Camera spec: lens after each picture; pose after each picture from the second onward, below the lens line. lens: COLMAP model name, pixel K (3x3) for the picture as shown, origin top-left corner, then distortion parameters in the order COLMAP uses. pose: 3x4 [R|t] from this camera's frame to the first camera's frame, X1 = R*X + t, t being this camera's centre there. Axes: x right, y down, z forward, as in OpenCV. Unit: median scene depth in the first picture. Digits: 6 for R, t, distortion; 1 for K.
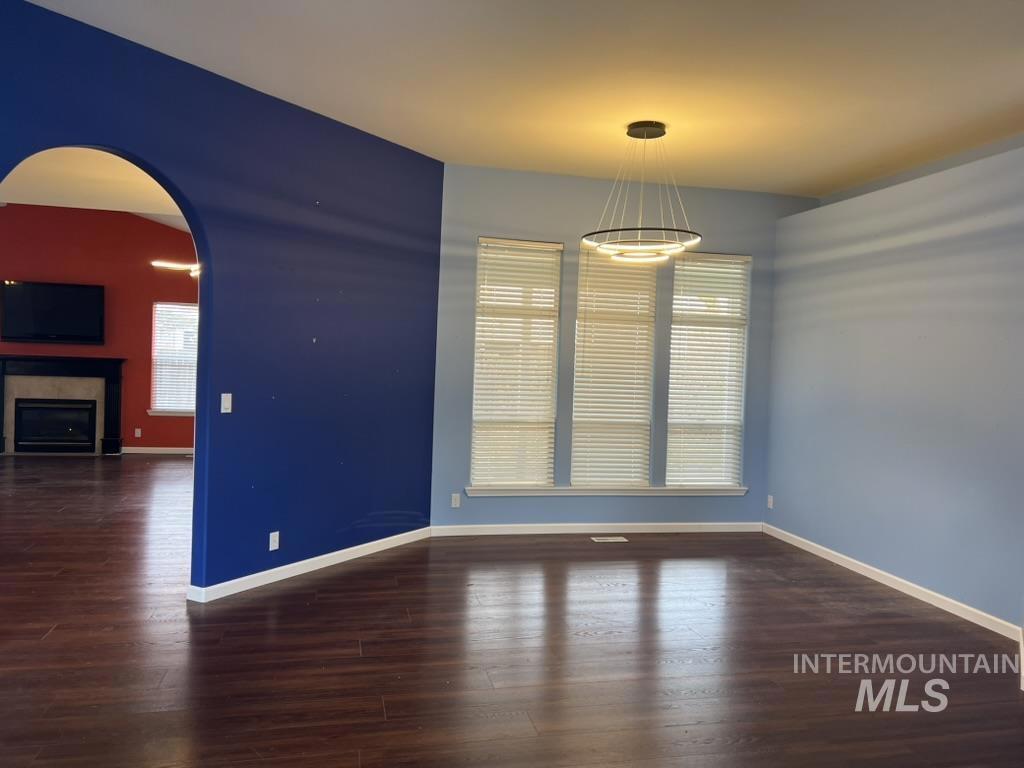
lens RADIAL K [[760.3, 0, 503.9], [0, 760.3, 380.4], [0, 0, 1]] dist [0.060488, -0.034472]
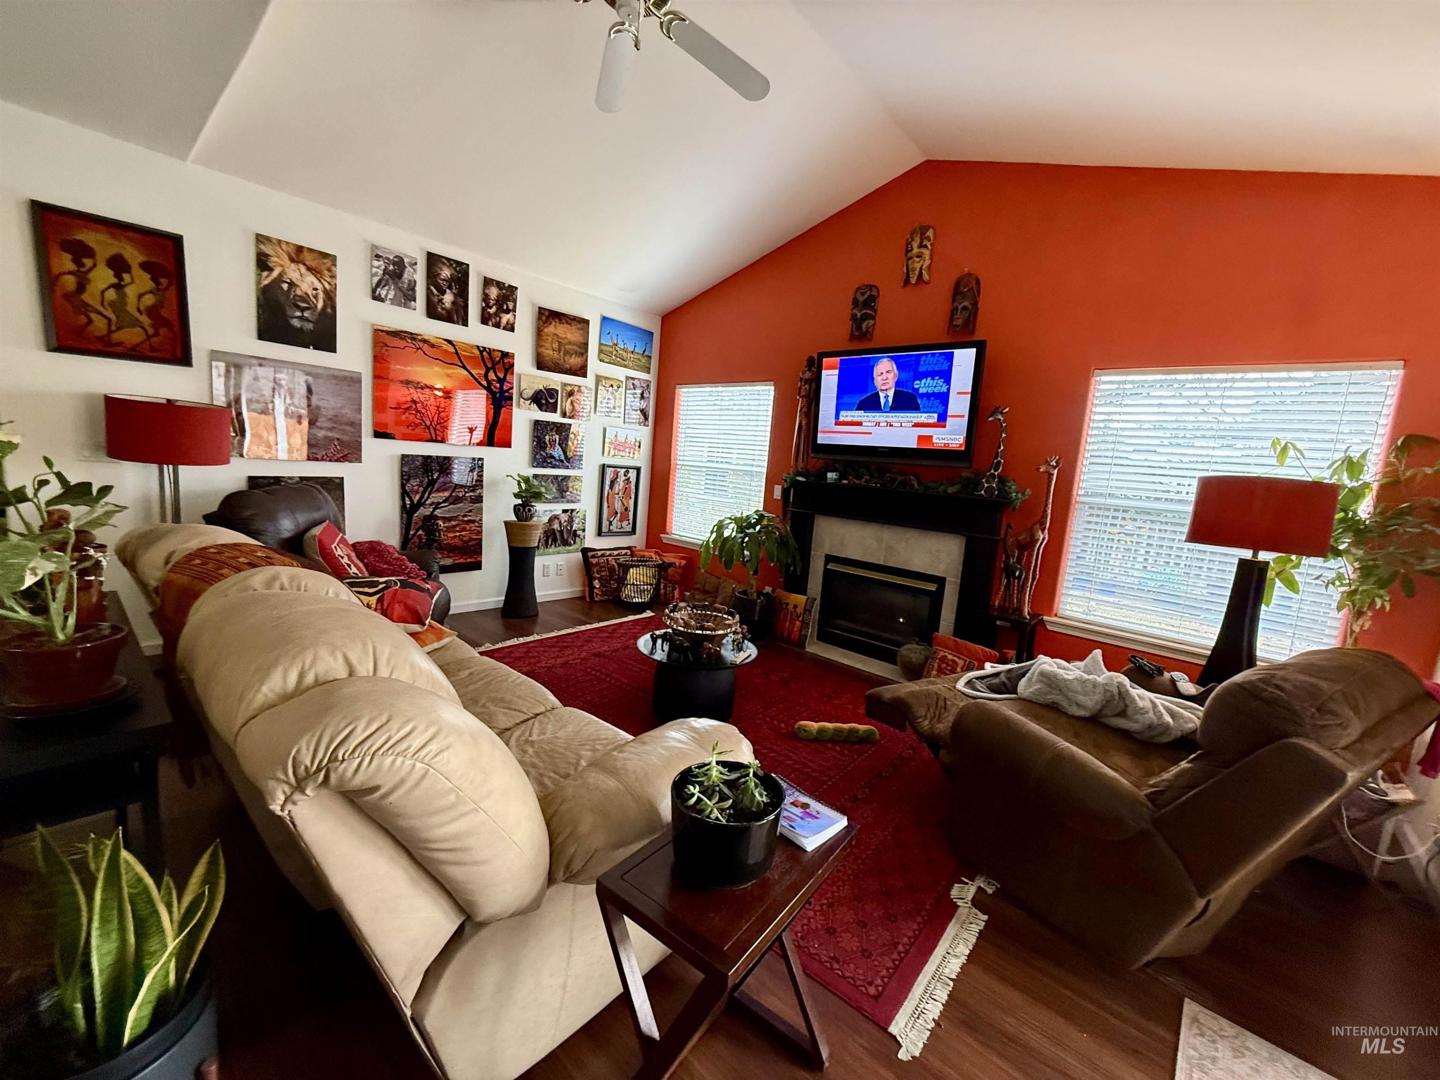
lens RADIAL K [[598.4, 0, 707.7], [0, 598.4, 530.6], [0, 0, 1]] dist [0.027794, 0.000136]
pose [[0.589356, 0.105425, -0.800965, -0.309244], [-0.080709, 0.994172, 0.071469, -0.020975], [0.803832, 0.022525, 0.594430, 0.641741]]
